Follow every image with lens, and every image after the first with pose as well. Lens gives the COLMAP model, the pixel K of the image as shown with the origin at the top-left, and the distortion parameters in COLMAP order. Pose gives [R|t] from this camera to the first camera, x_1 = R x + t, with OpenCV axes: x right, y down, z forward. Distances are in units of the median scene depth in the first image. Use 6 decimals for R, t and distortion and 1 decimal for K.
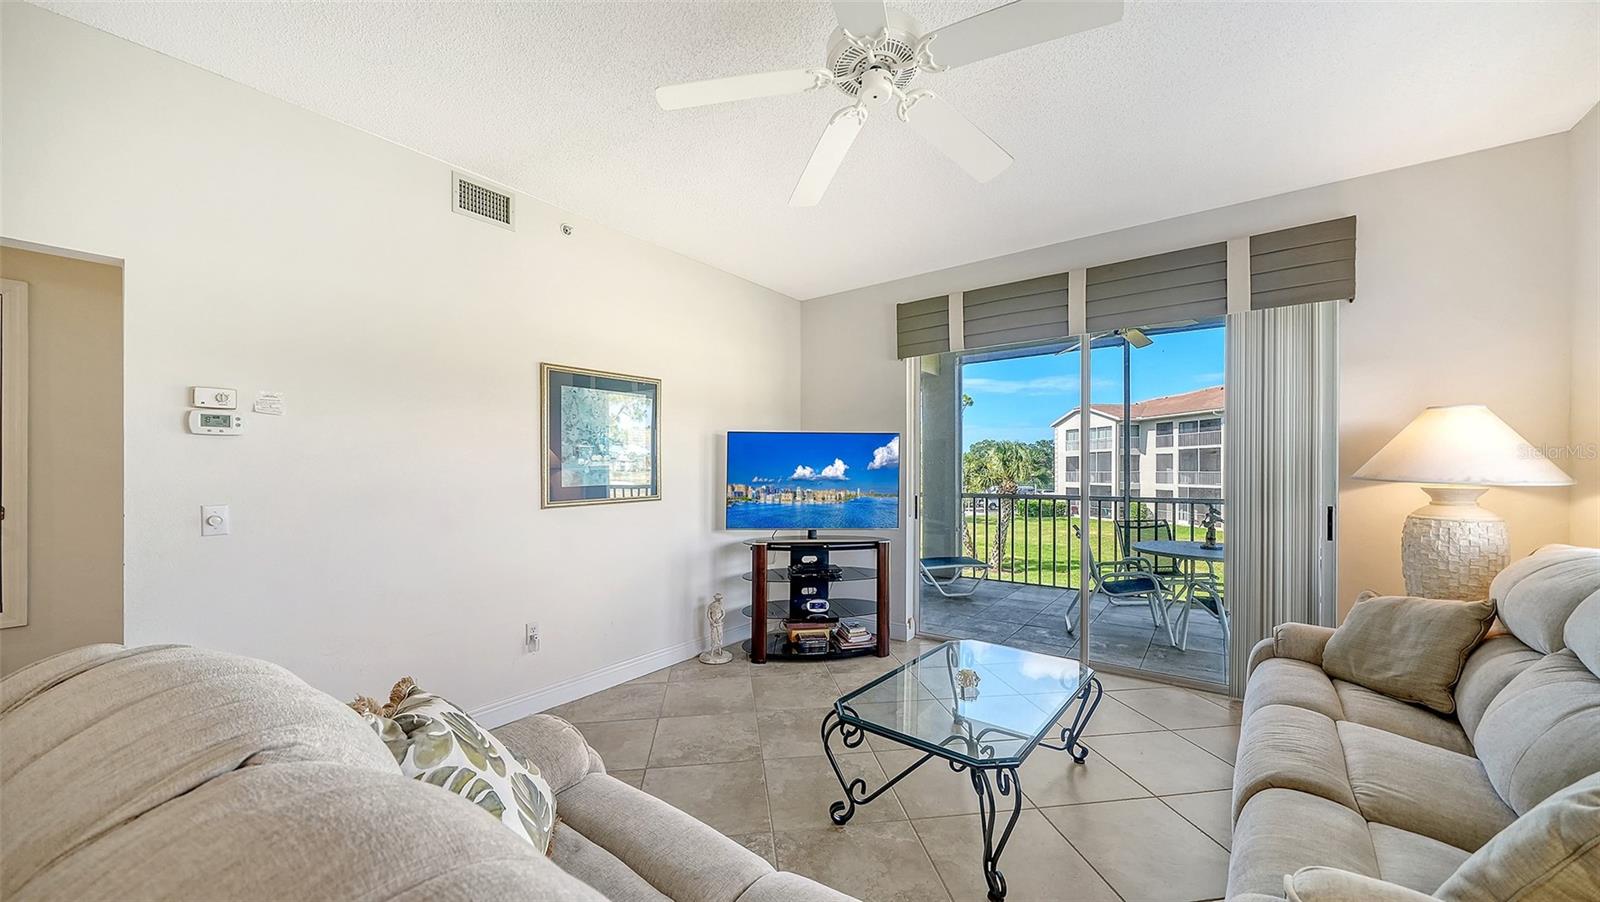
lens RADIAL K [[558.6, 0, 794.1], [0, 558.6, 474.5], [0, 0, 1]] dist [-0.002521, -0.000070]
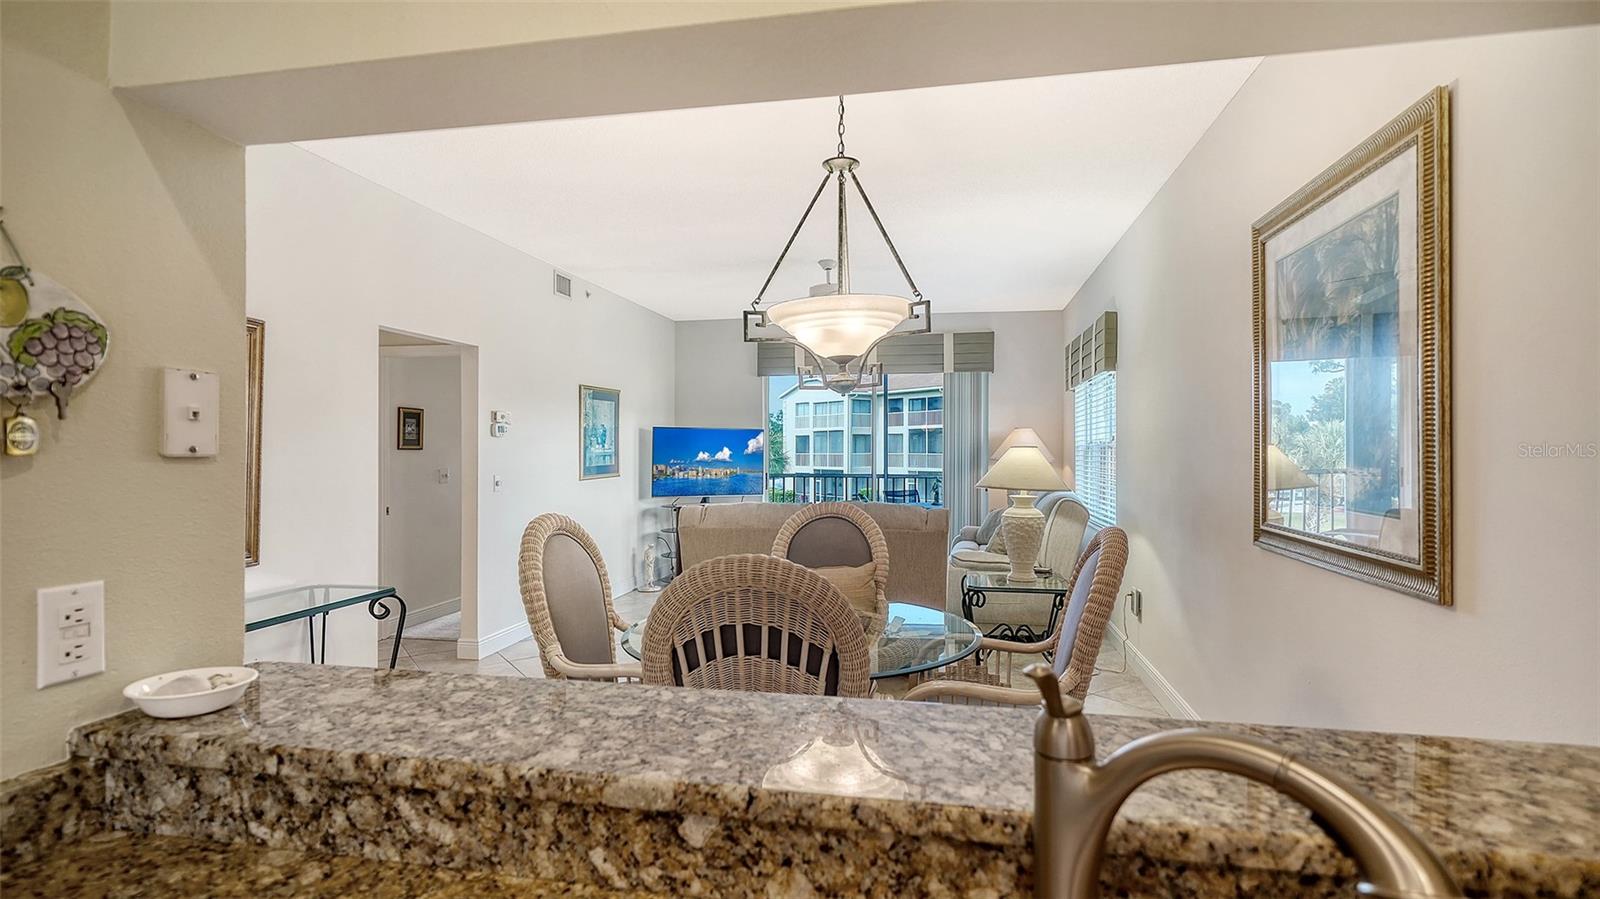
lens RADIAL K [[806.9, 0, 796.0], [0, 806.9, 444.9], [0, 0, 1]] dist [0.000884, -0.000105]
pose [[0.892768, 0.005171, 0.450487, -0.697394], [0.001673, 0.999889, -0.014794, -0.001704], [-0.450514, 0.013961, 0.892660, -0.941027]]
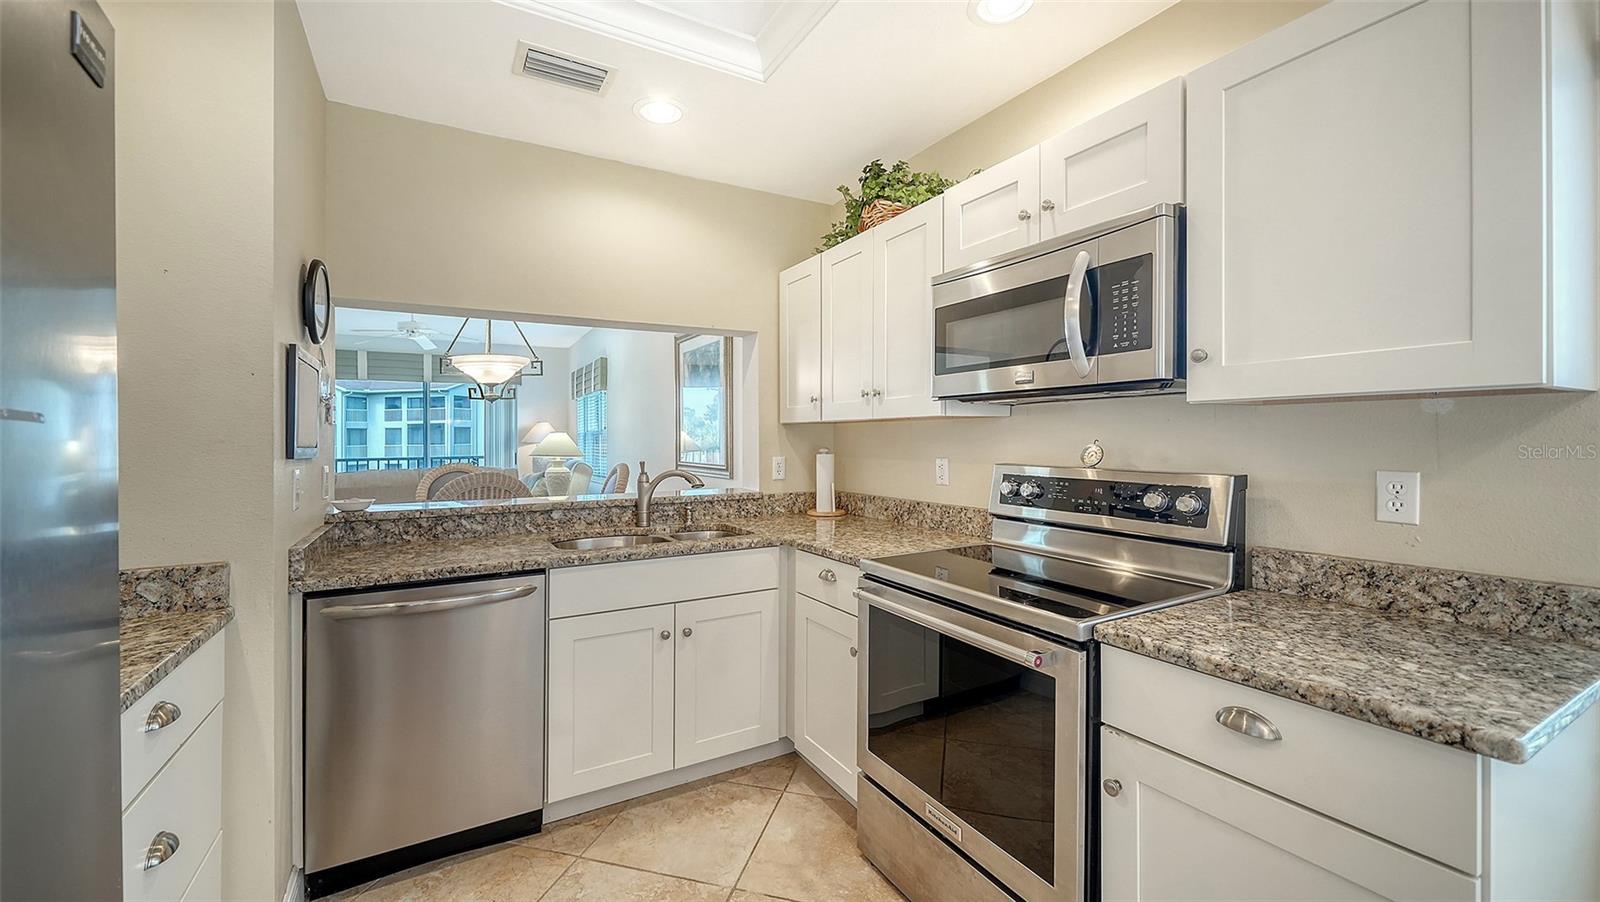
lens RADIAL K [[621.4, 0, 794.2], [0, 621.4, 449.7], [0, 0, 1]] dist [0.001782, 0.000030]
pose [[0.386873, -0.017232, 0.921972, -1.127084], [0.017016, 0.999789, 0.011546, 0.022902], [-0.921976, 0.011221, 0.387085, -1.224707]]
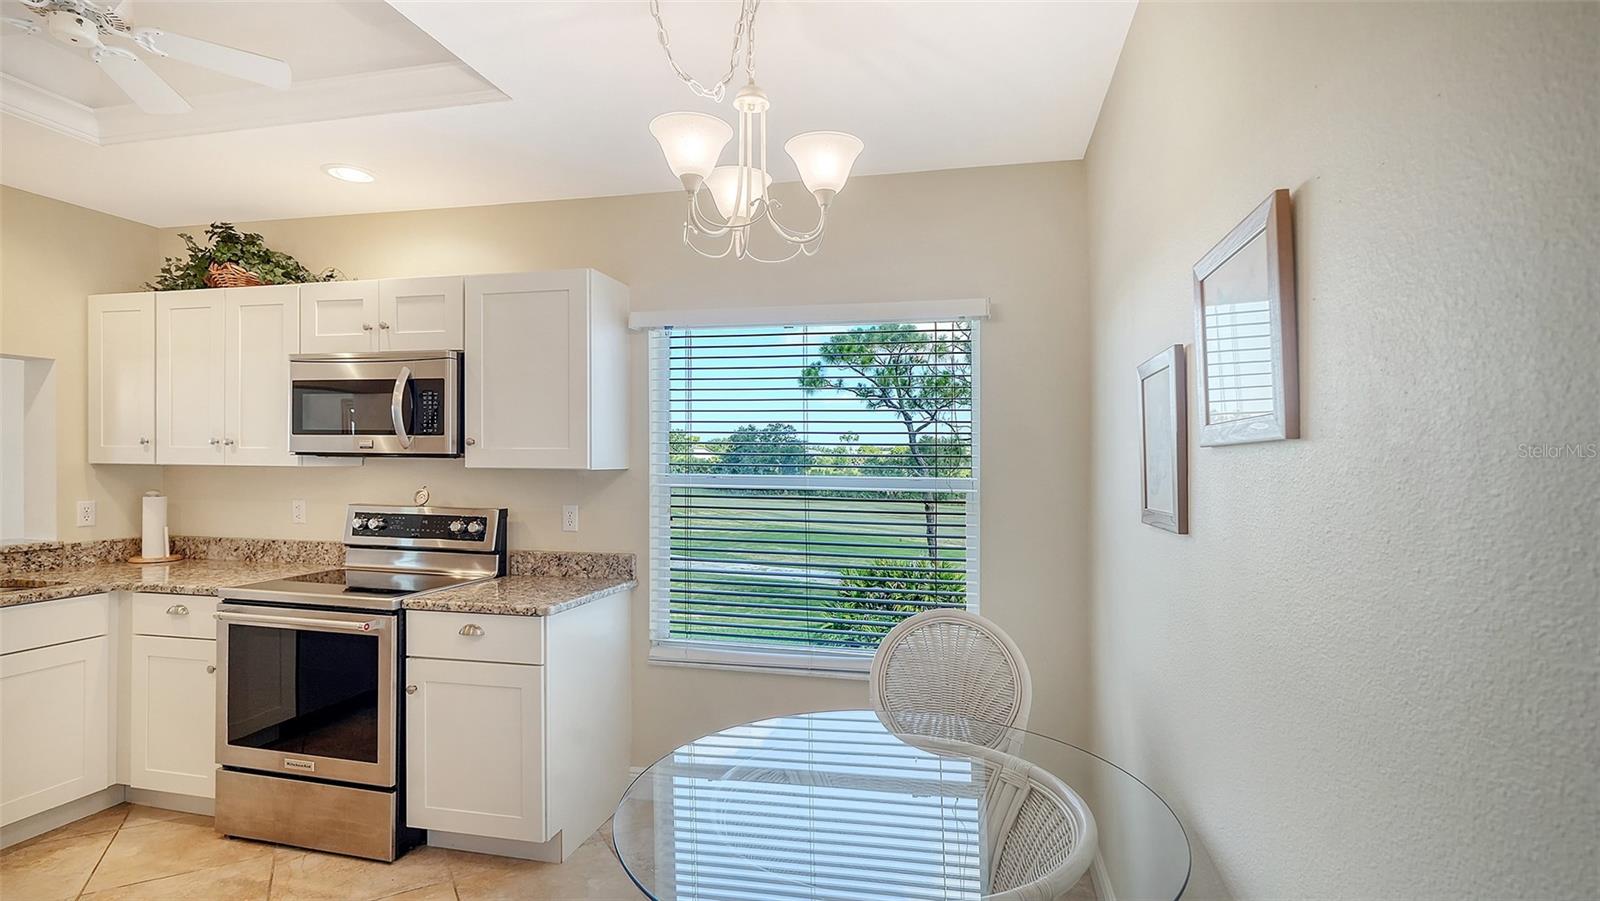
lens RADIAL K [[760.2, 0, 797.7], [0, 760.2, 475.5], [0, 0, 1]] dist [0.001506, 0.000397]
pose [[-0.404171, -0.017317, 0.914520, -1.519271], [0.003833, 0.999780, 0.020625, -0.002437], [-0.914675, 0.011841, -0.404016, -1.290353]]
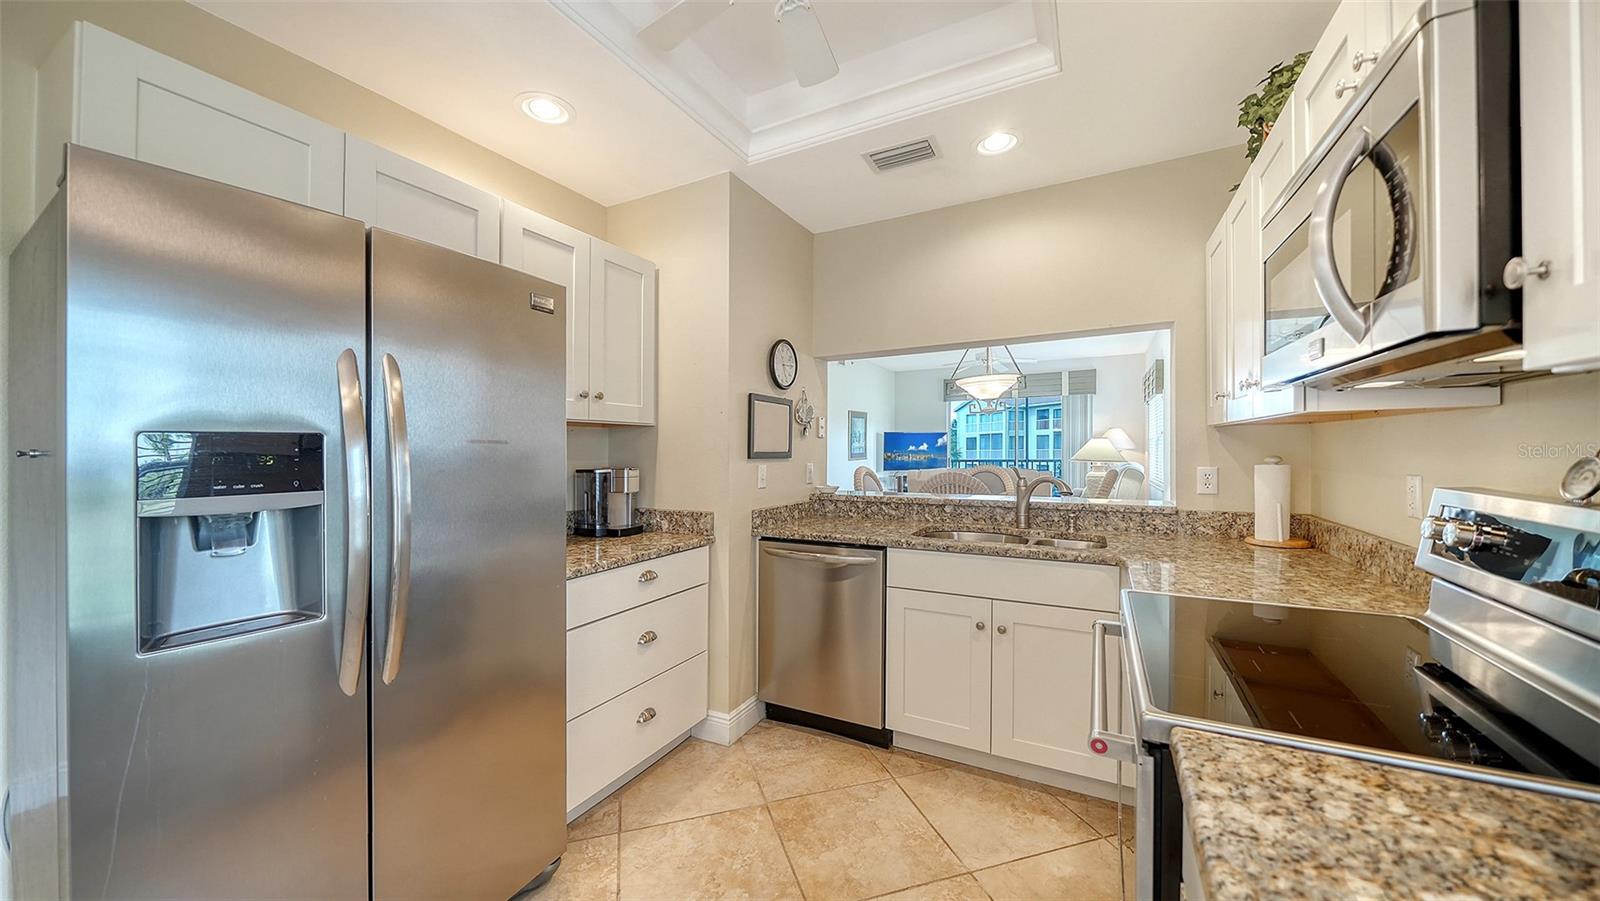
lens RADIAL K [[562.3, 0, 788.9], [0, 562.3, 452.0], [0, 0, 1]] dist [-0.001544, -0.000071]
pose [[0.986947, -0.008599, 0.160814, -0.937475], [0.009726, 0.999933, -0.006224, 0.024697], [-0.160750, 0.007707, 0.986965, -1.411049]]
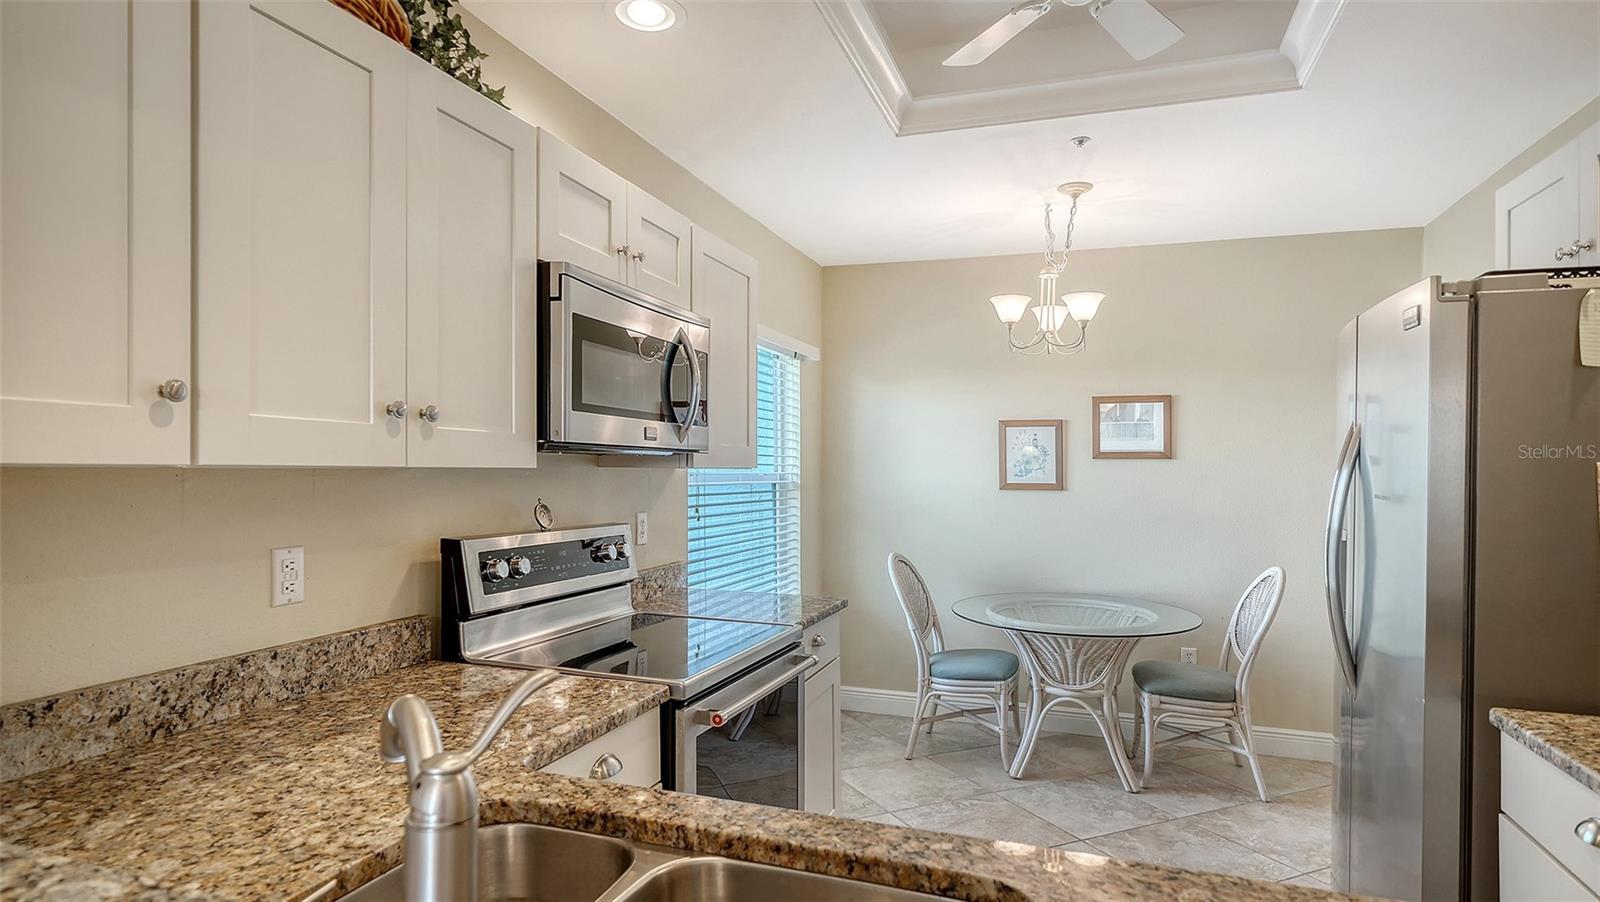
lens RADIAL K [[919.9, 0, 800.0], [0, 919.9, 451.0], [0, 0, 1]] dist [0.000310, 0.000333]
pose [[-0.948658, -0.006891, -0.316228, -0.573995], [-0.006527, 0.999976, -0.002210, -0.006306], [0.316236, -0.000032, -0.948681, -0.611606]]
